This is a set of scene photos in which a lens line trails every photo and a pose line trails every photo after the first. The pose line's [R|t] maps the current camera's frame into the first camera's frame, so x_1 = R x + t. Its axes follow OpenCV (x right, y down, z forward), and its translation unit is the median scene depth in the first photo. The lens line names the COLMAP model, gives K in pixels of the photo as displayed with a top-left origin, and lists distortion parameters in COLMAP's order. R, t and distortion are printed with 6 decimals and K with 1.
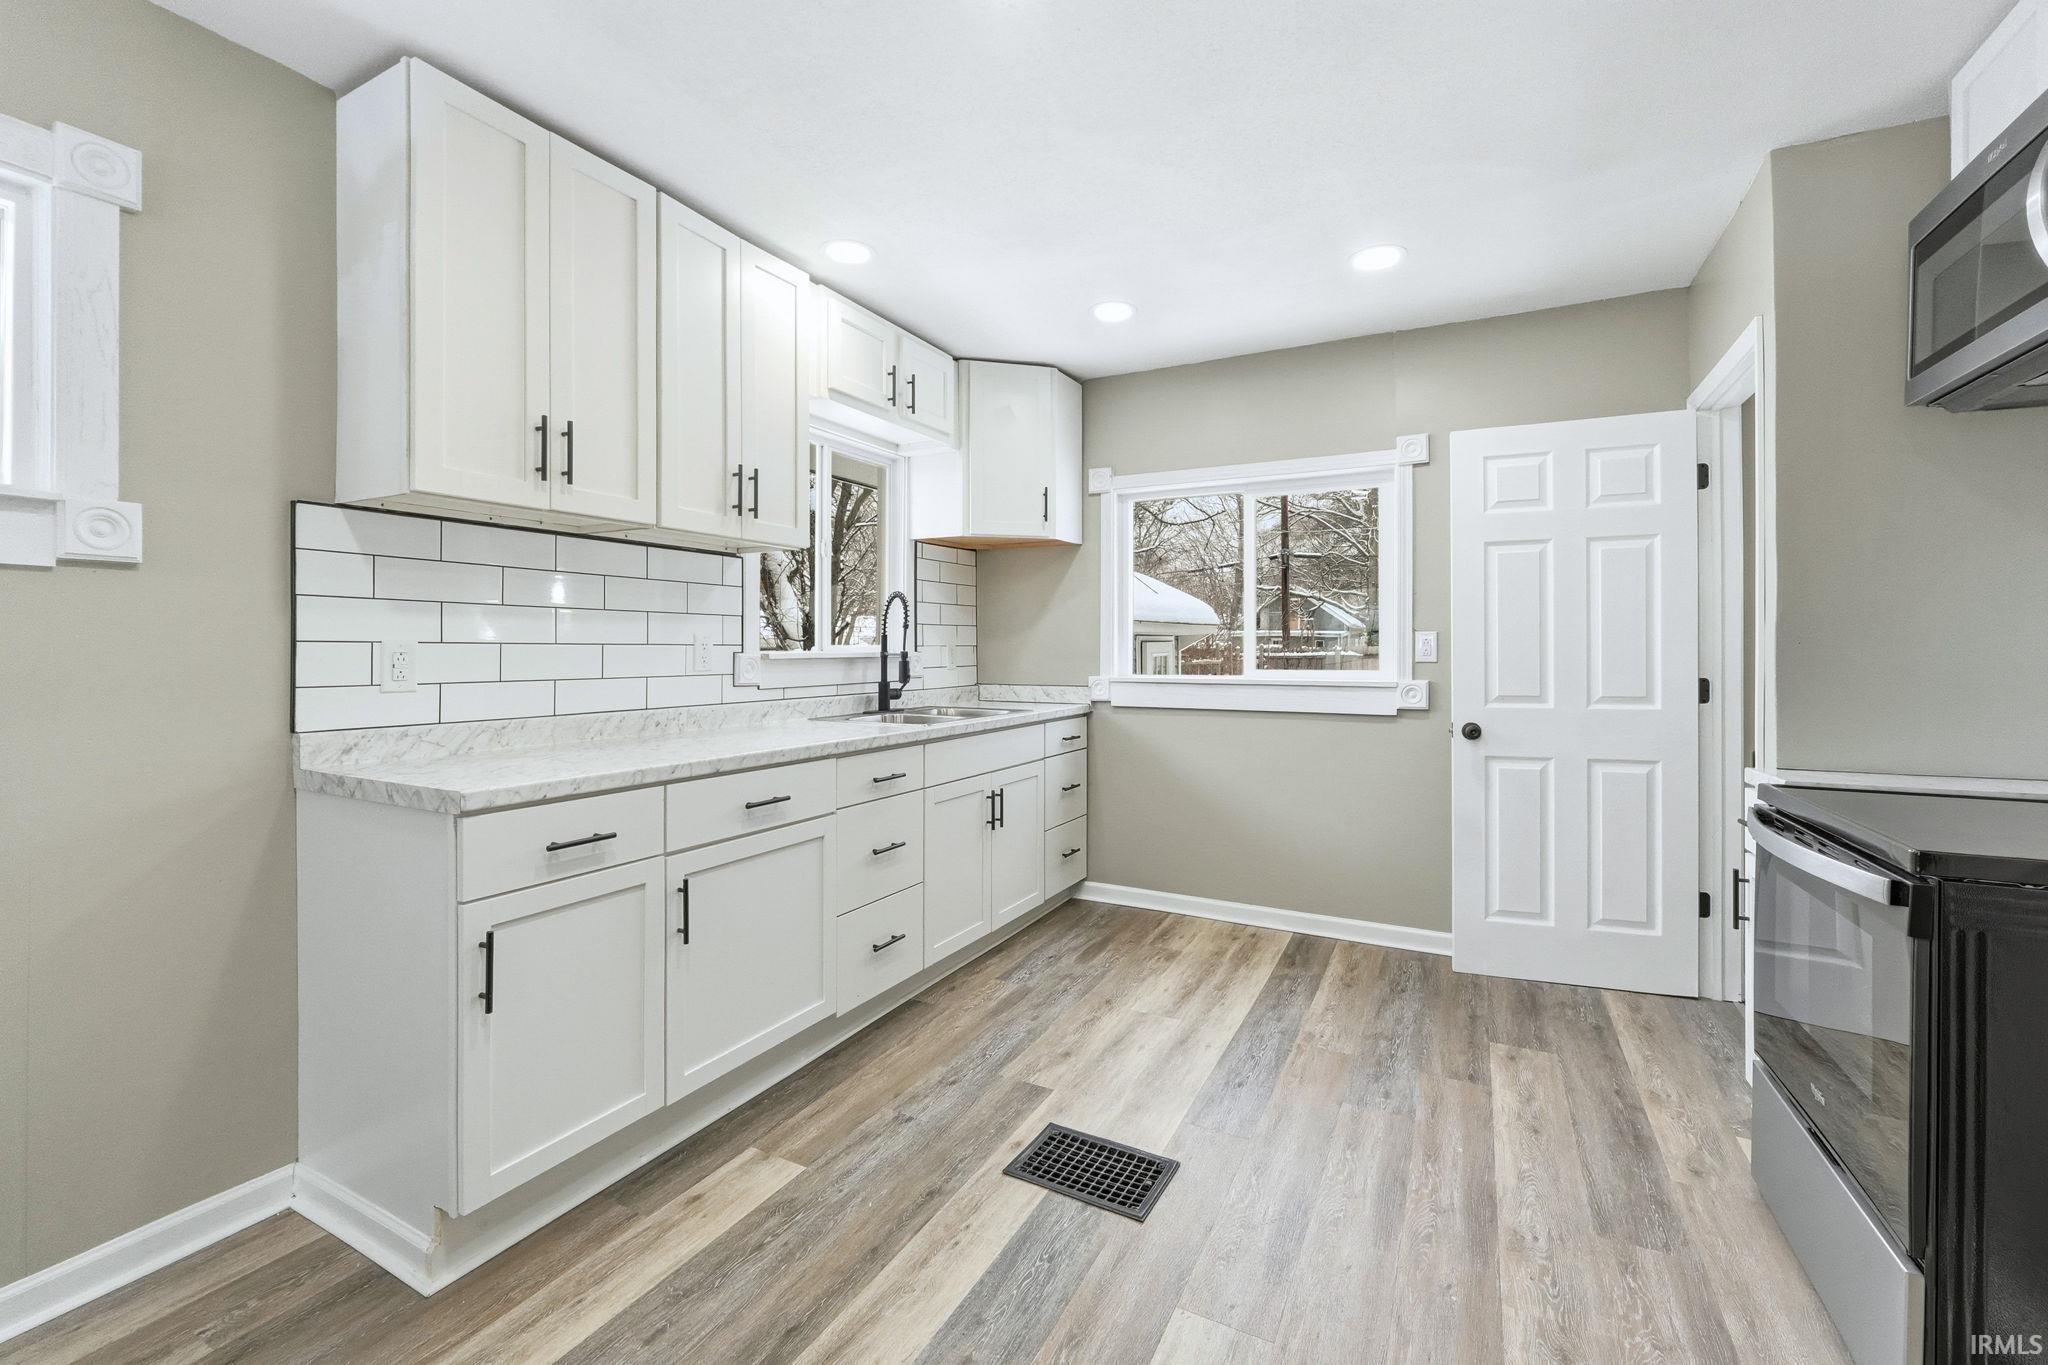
lens RADIAL K [[867.4, 0, 1000.3], [0, 867.4, 651.5], [0, 0, 1]] dist [-0.001340, -0.000504]
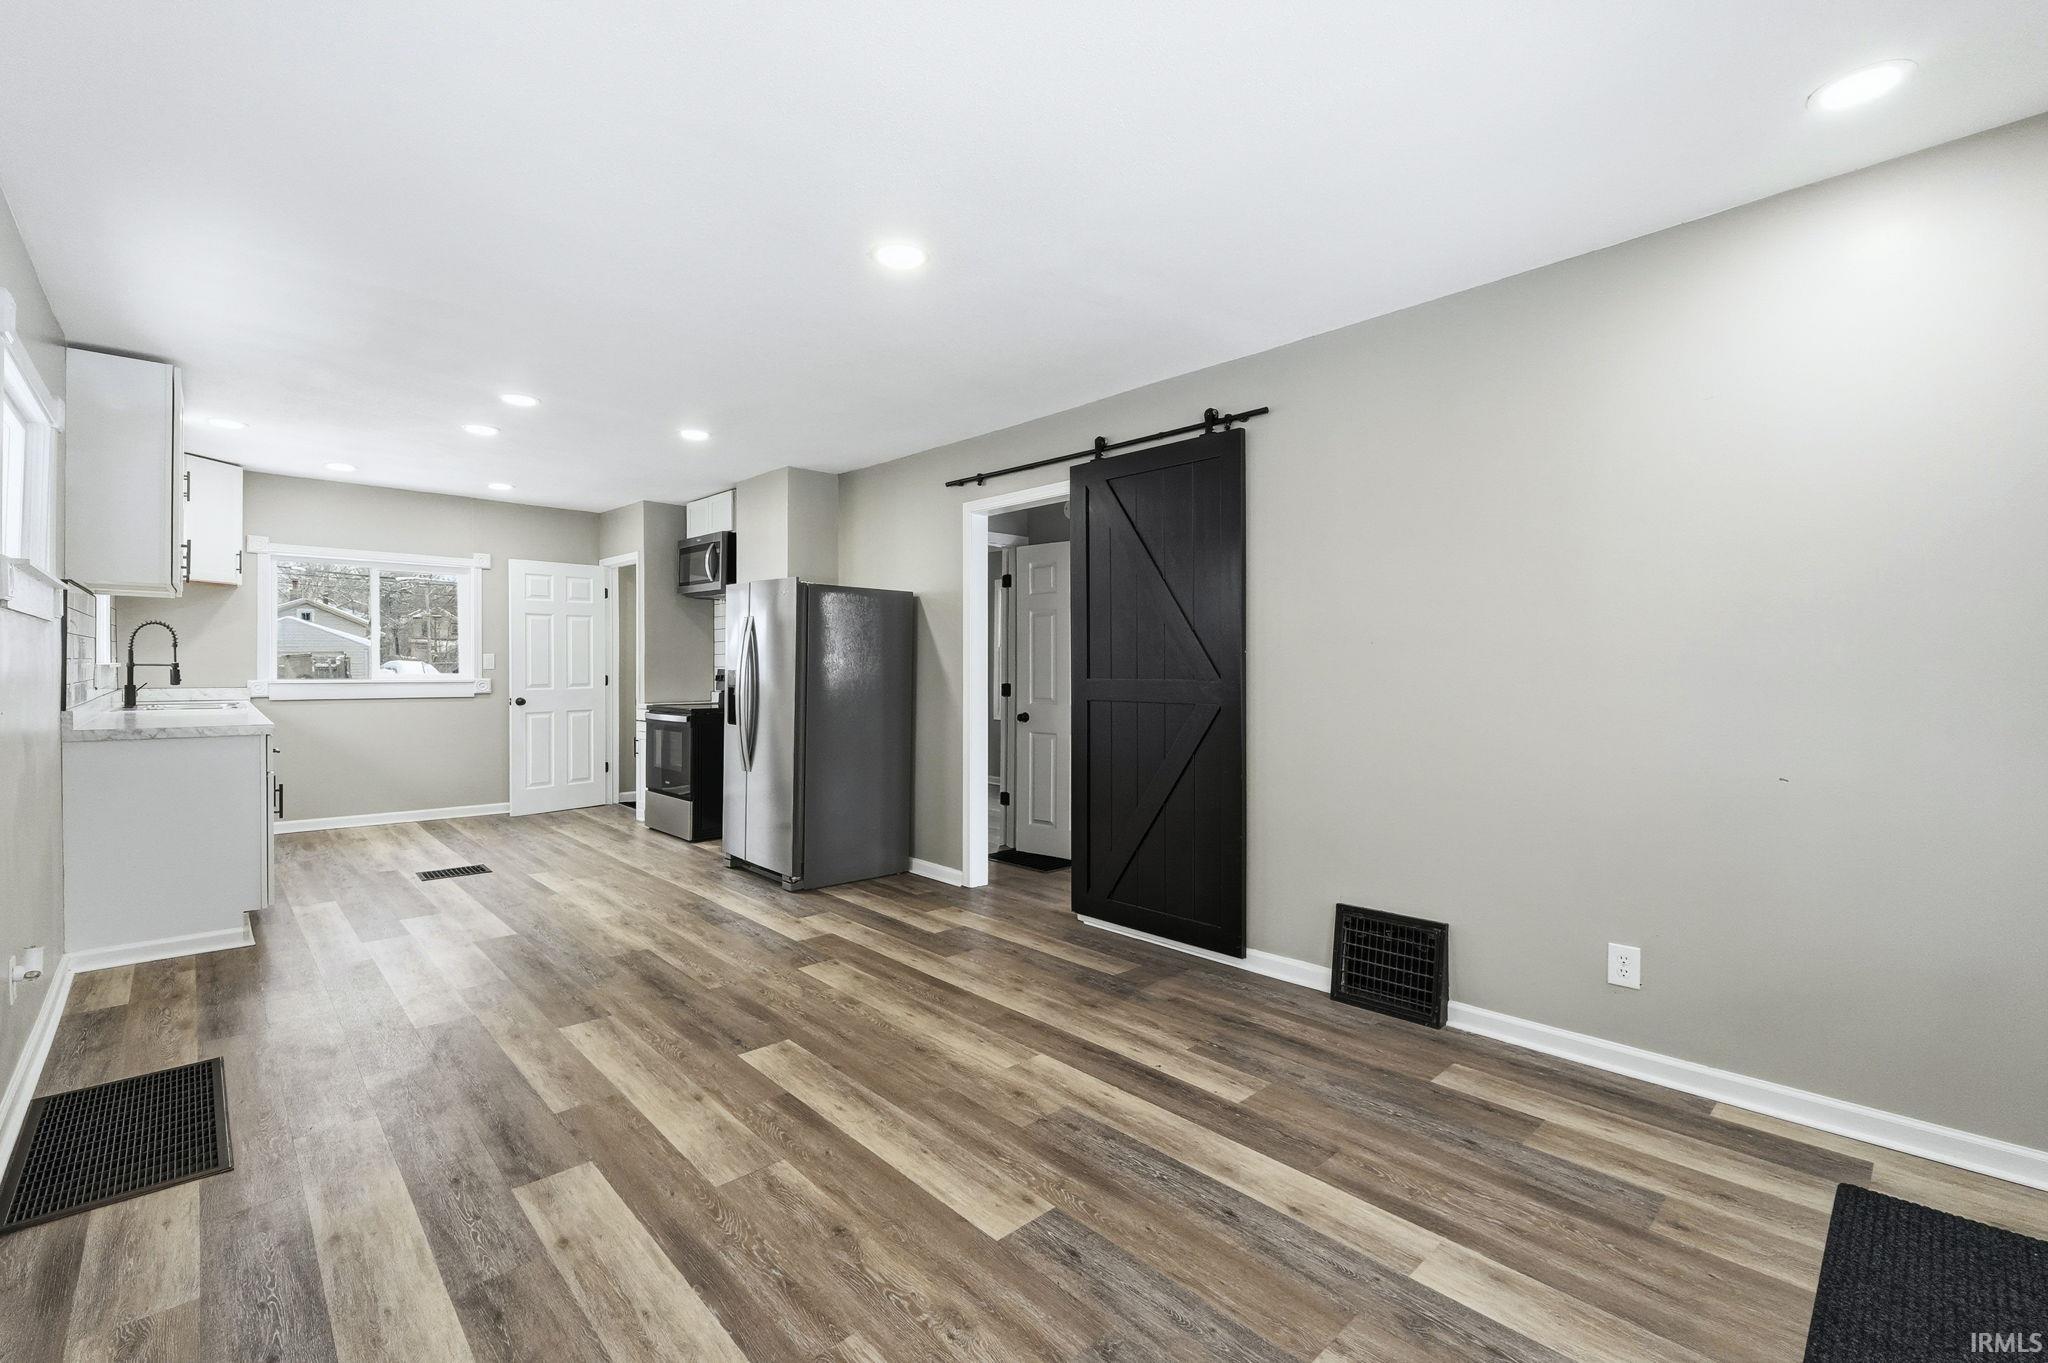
lens RADIAL K [[880.5, 0, 1015.6], [0, 880.5, 701.9], [0, 0, 1]] dist [-0.004288, -0.000889]
pose [[0.311984, -0.039122, 0.949282, -1.393857], [-0.006199, 0.999047, 0.043210, -0.009731], [-0.950067, -0.019365, 0.311444, -1.028499]]
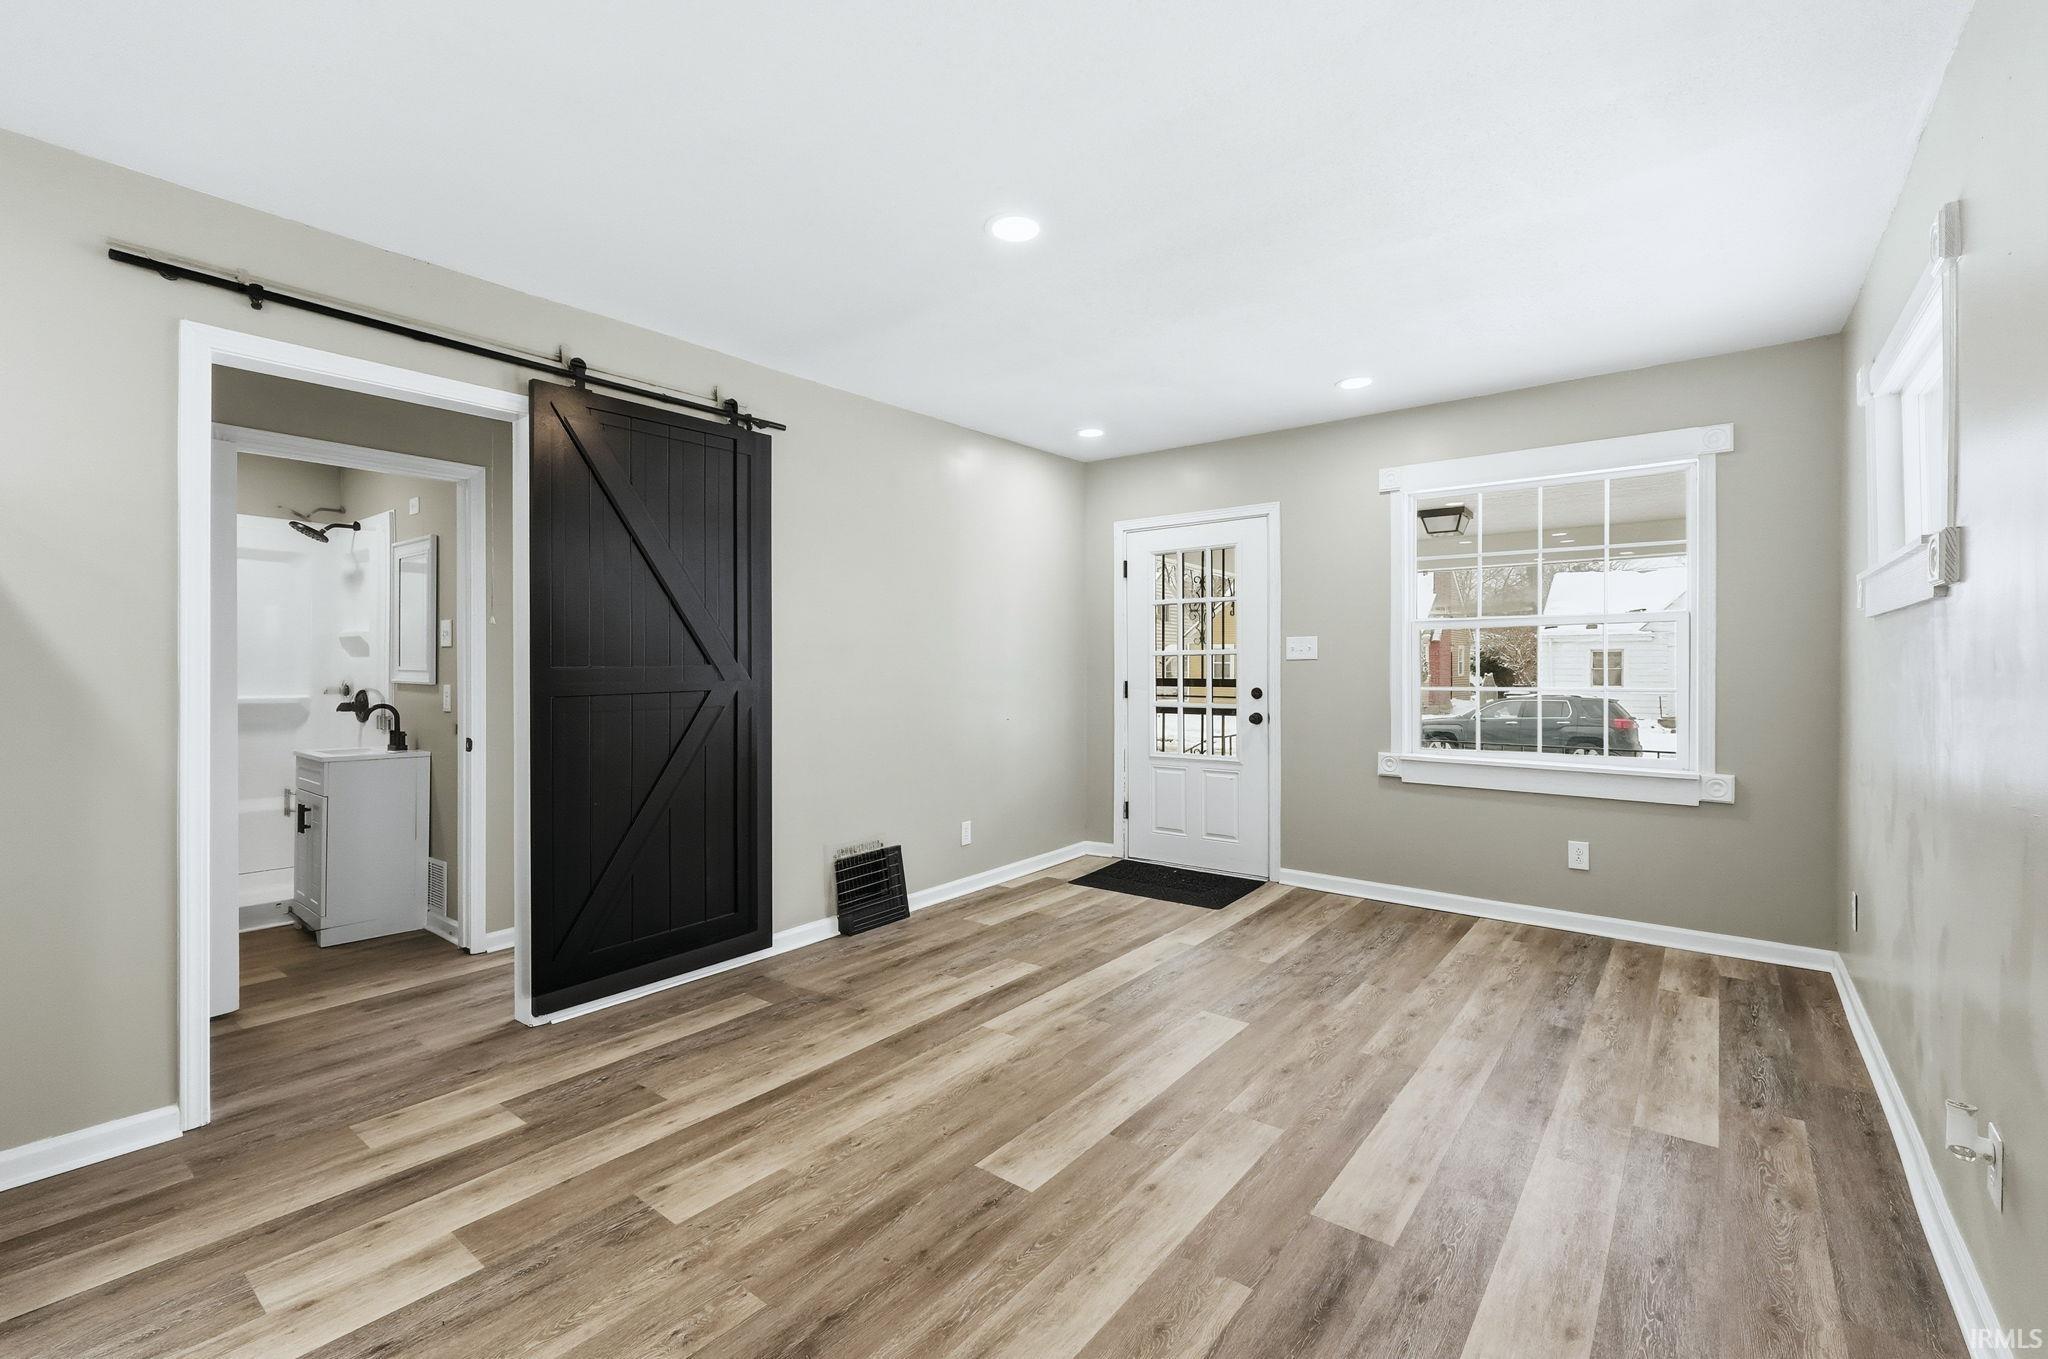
lens RADIAL K [[880.5, 0, 1018.4], [0, 880.5, 672.9], [0, 0, 1]] dist [-0.004288, -0.000889]
pose [[-0.986301, -0.003392, 0.164922, -0.614682], [-0.002740, 0.999988, 0.004180, 0.000109], [-0.164934, 0.003671, -0.986298, 0.396915]]
